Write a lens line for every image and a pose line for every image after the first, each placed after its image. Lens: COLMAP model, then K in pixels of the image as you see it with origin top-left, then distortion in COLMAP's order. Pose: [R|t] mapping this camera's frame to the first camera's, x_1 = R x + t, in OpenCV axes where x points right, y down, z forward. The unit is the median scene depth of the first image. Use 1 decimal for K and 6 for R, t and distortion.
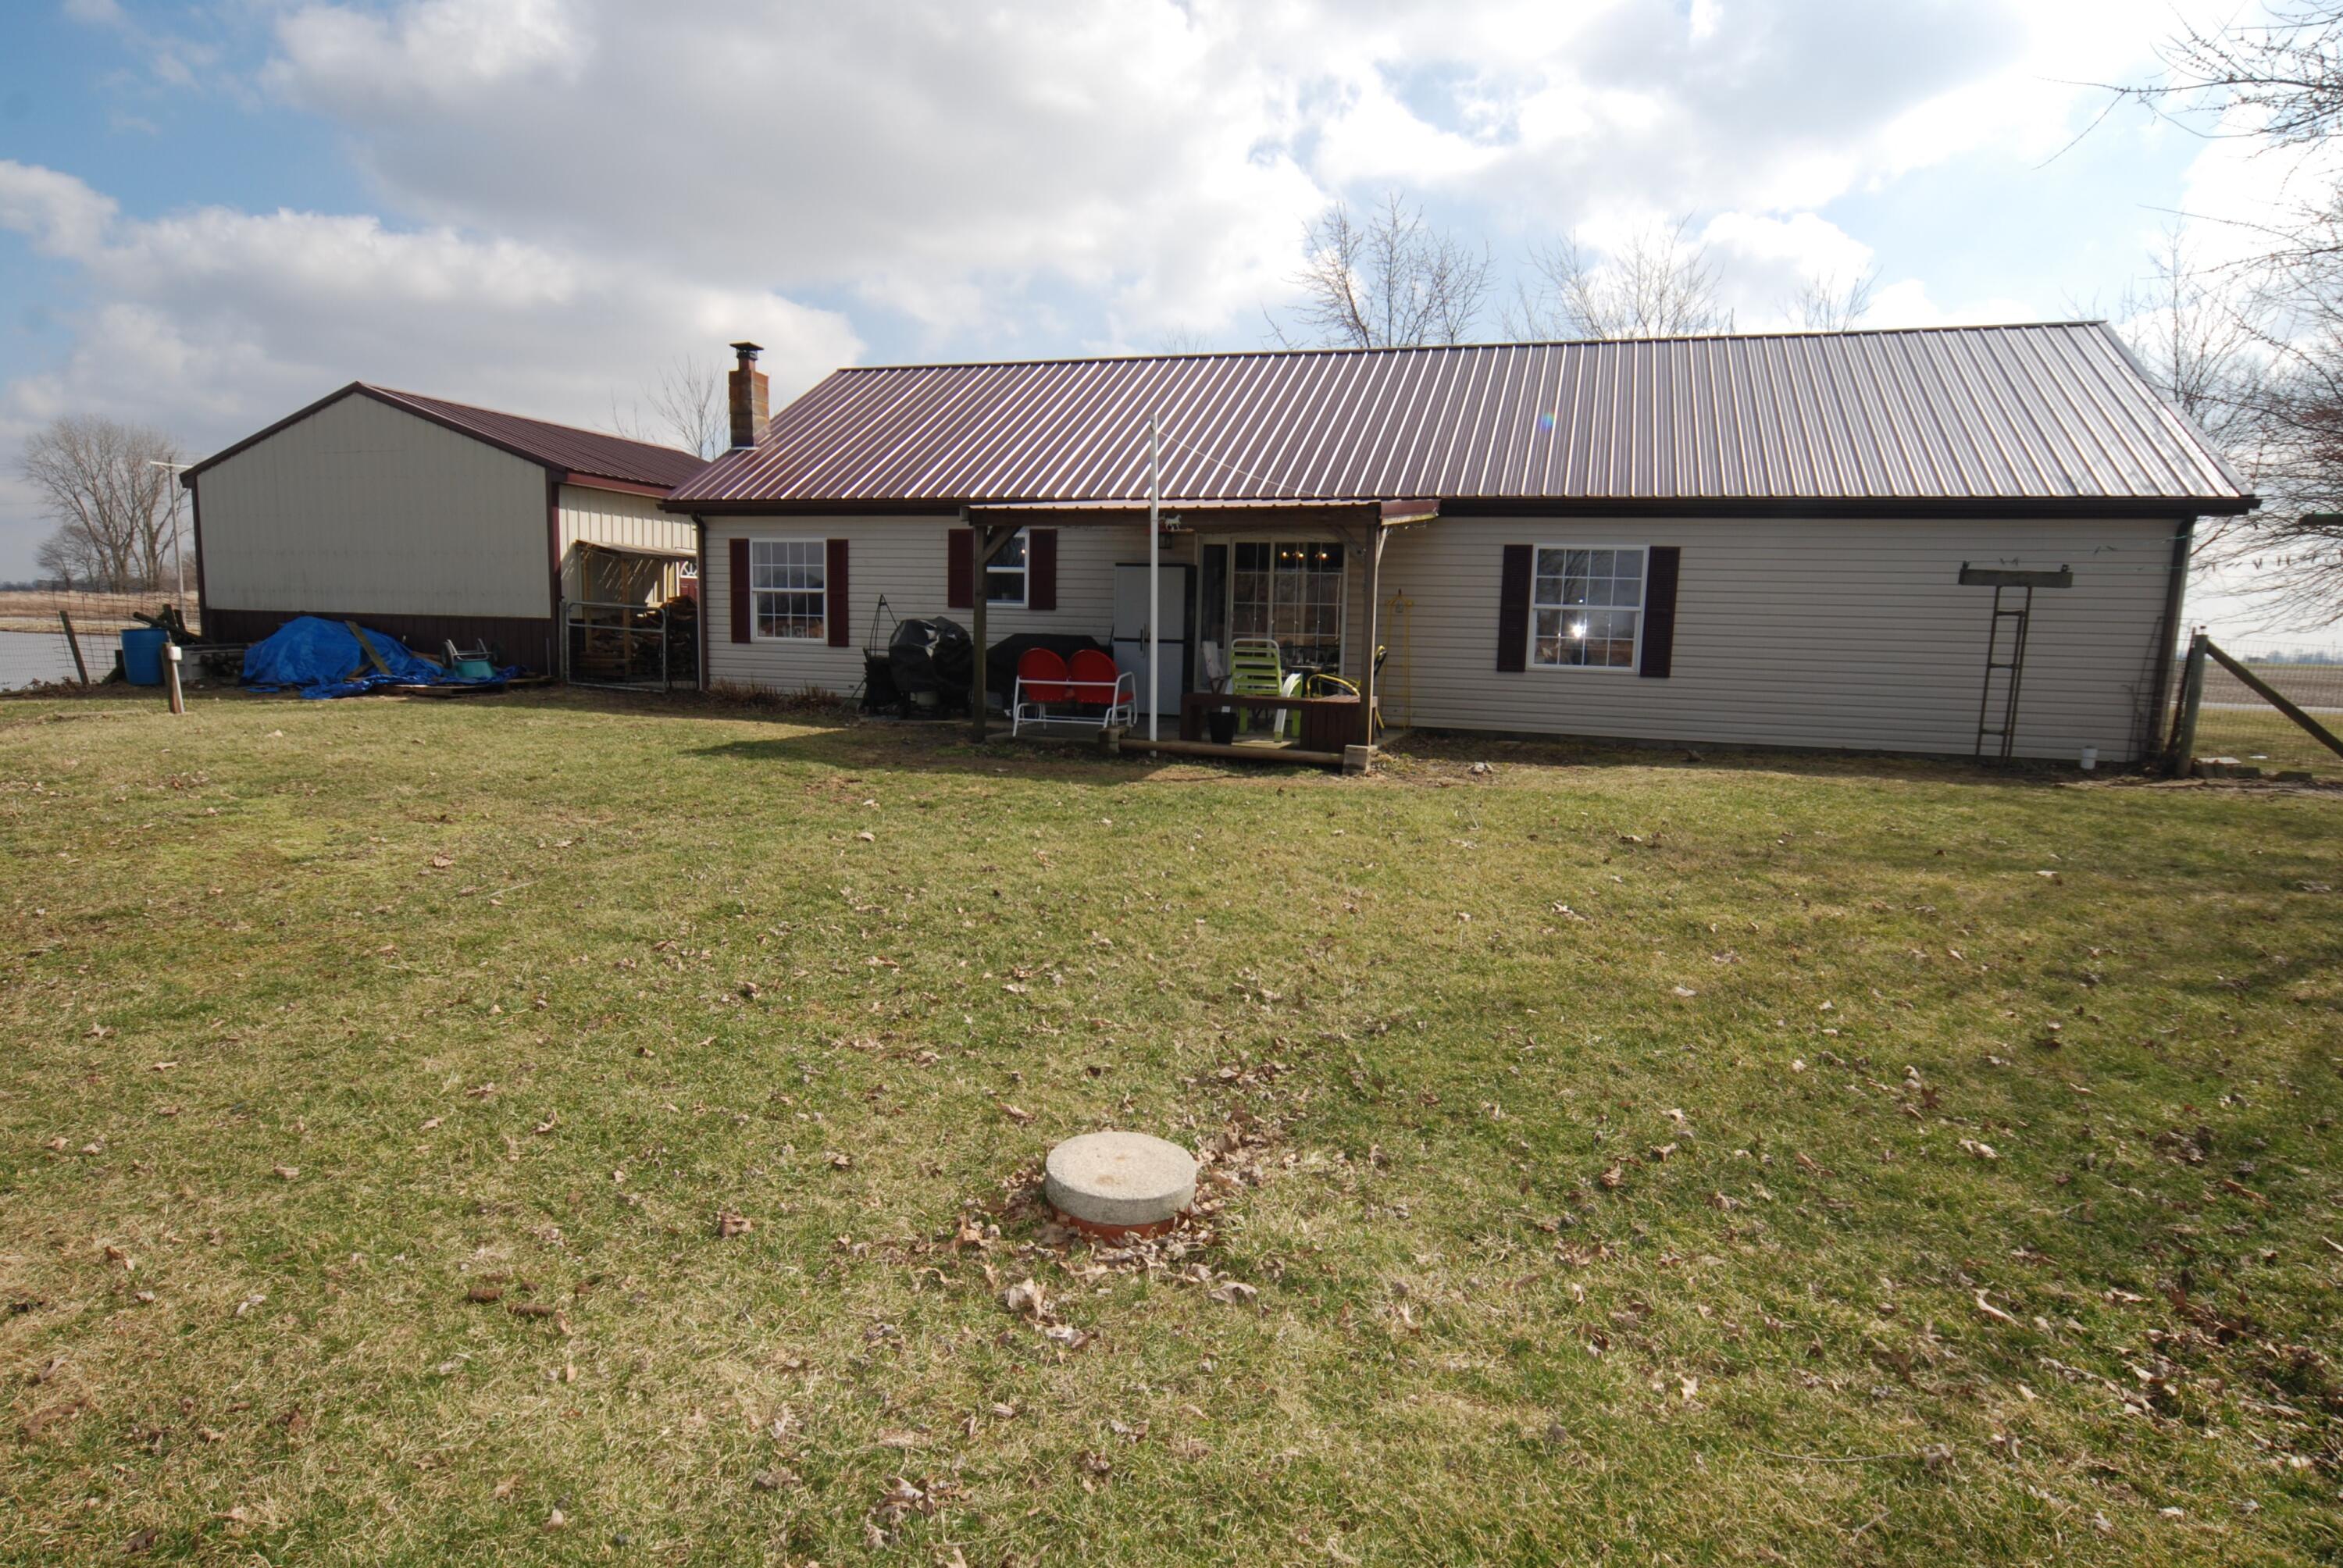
lens RADIAL K [[1234.8, 0, 1172.4], [0, 1234.8, 791.6], [0, 0, 1]] dist [-0.000661, -0.000949]
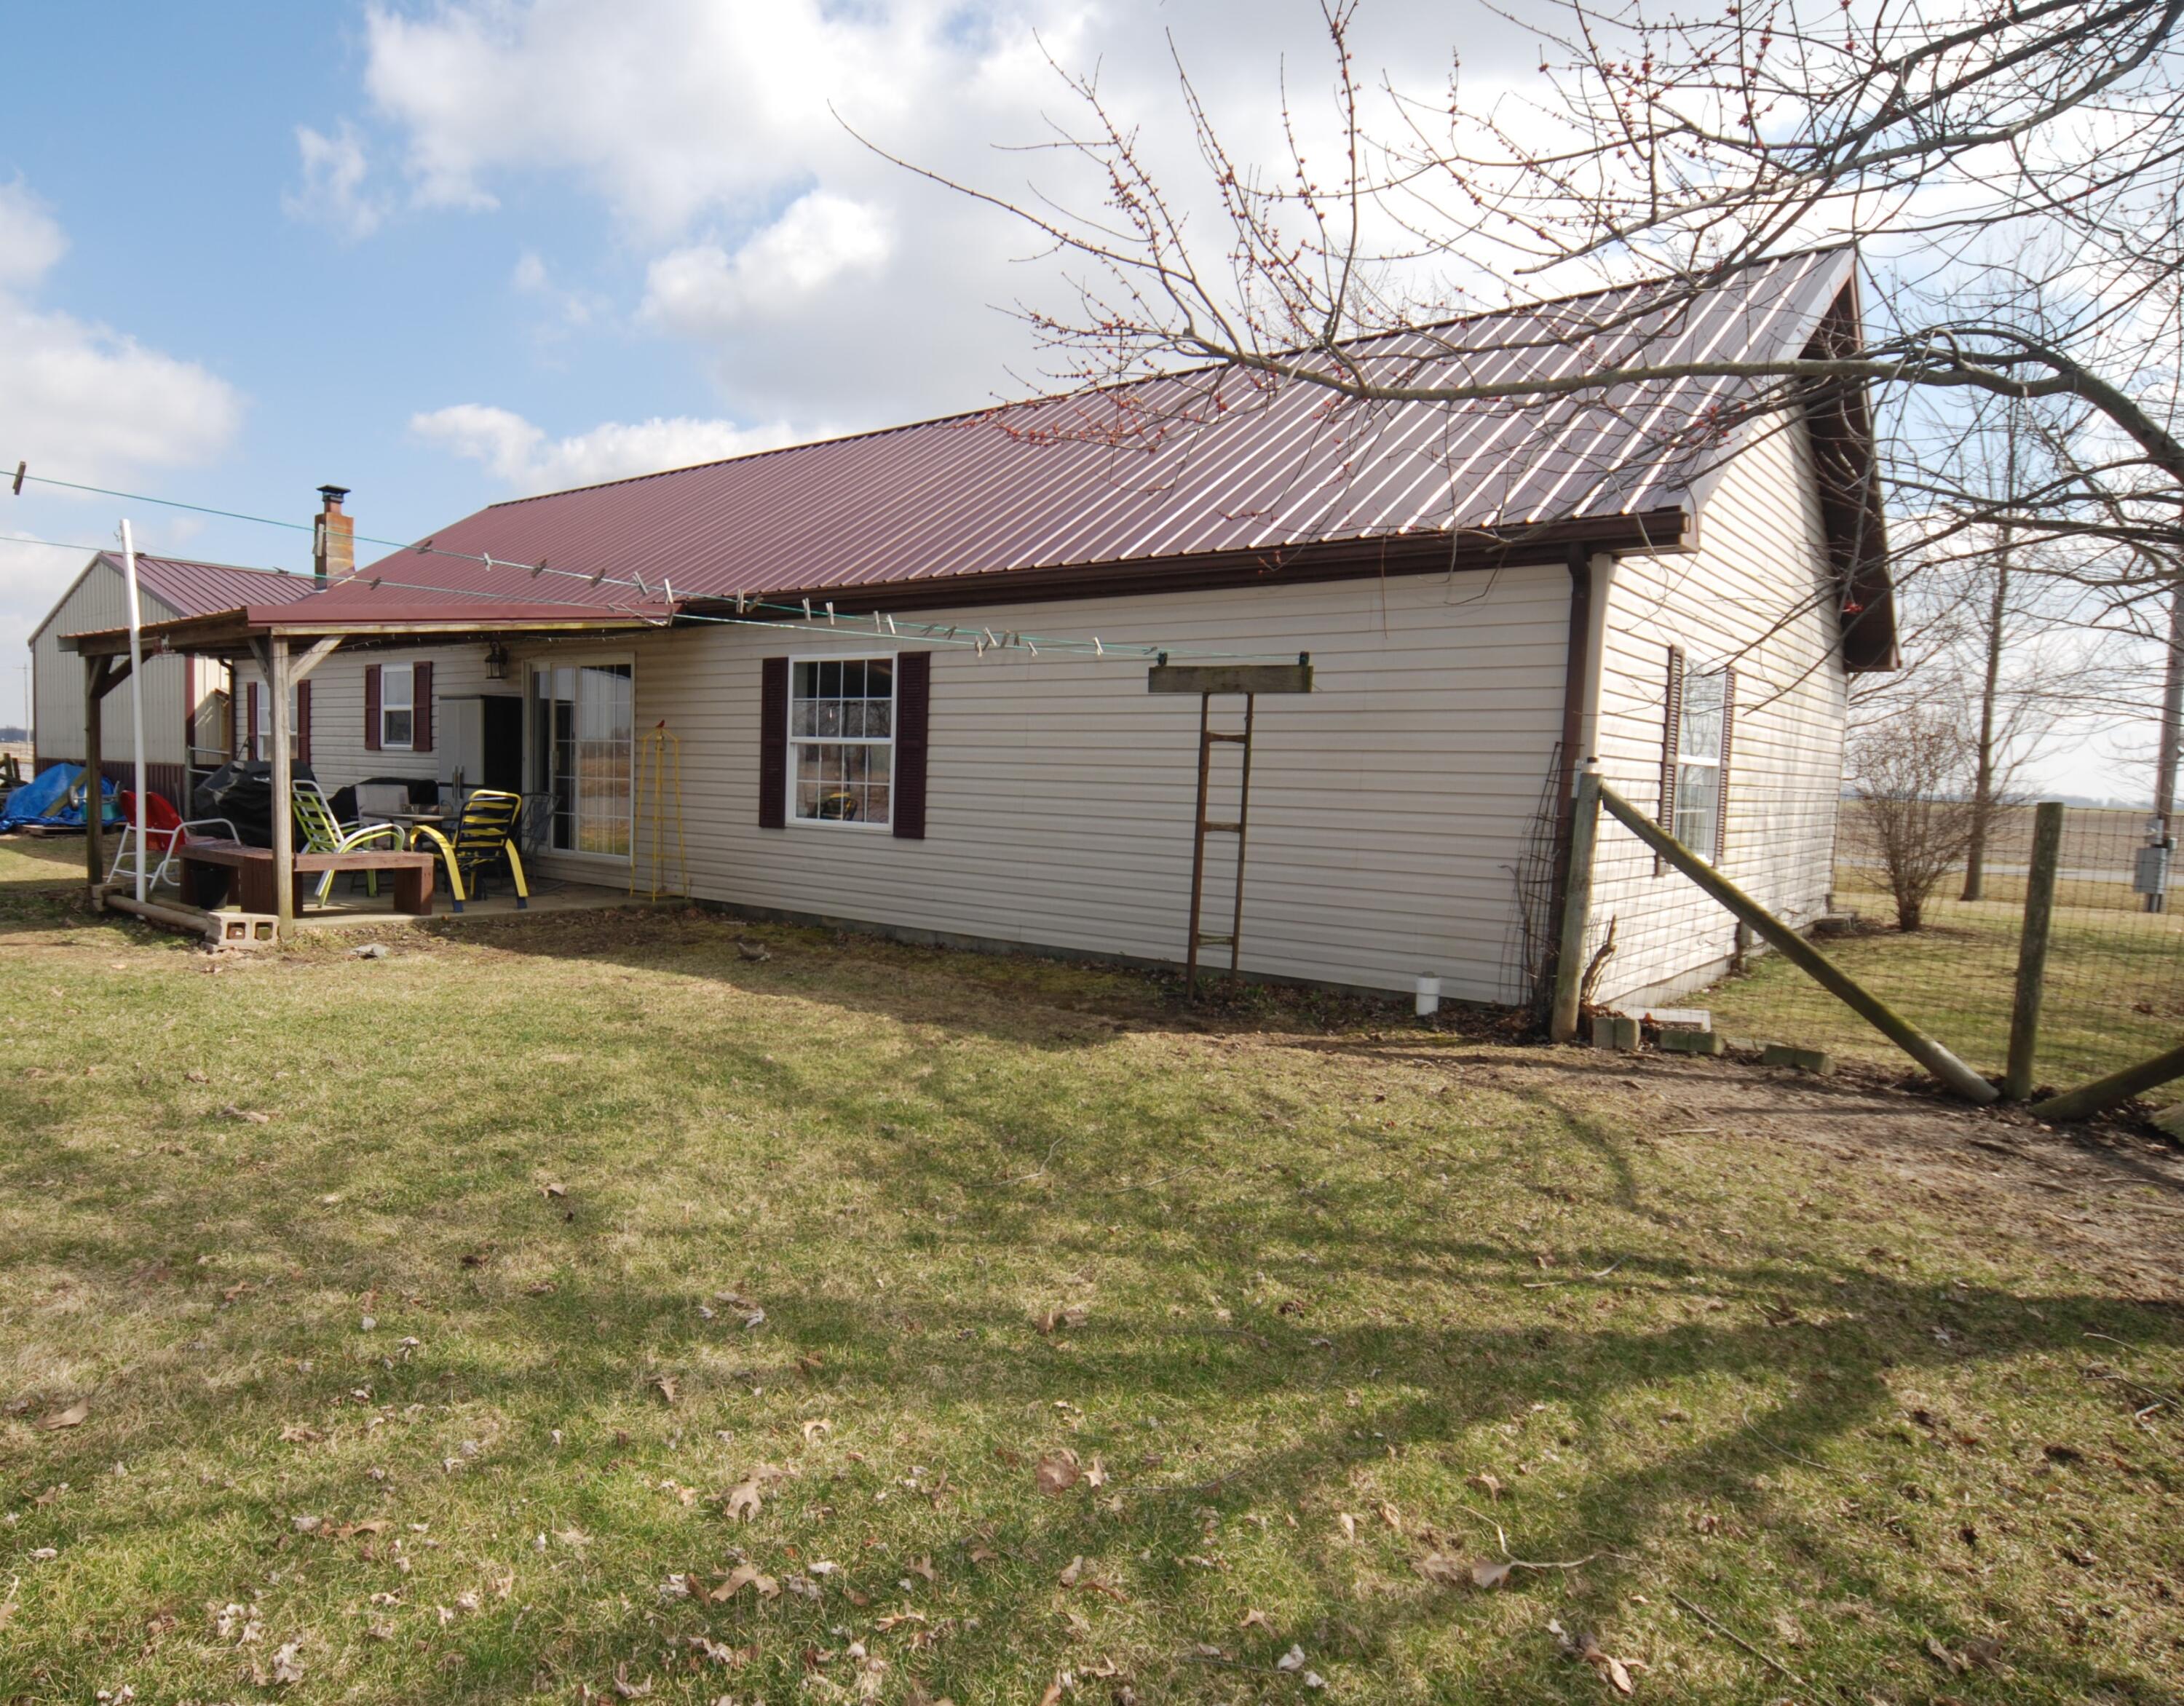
lens RADIAL K [[1315.5, 0, 1091.4], [0, 1315.5, 856.2], [0, 0, 1]] dist [-0.004810, -0.001230]
pose [[0.925033, 0.021891, -0.379256, 0.759765], [-0.051128, 0.996429, -0.067190, -0.037970], [0.376430, 0.081543, 0.922849, 0.355049]]
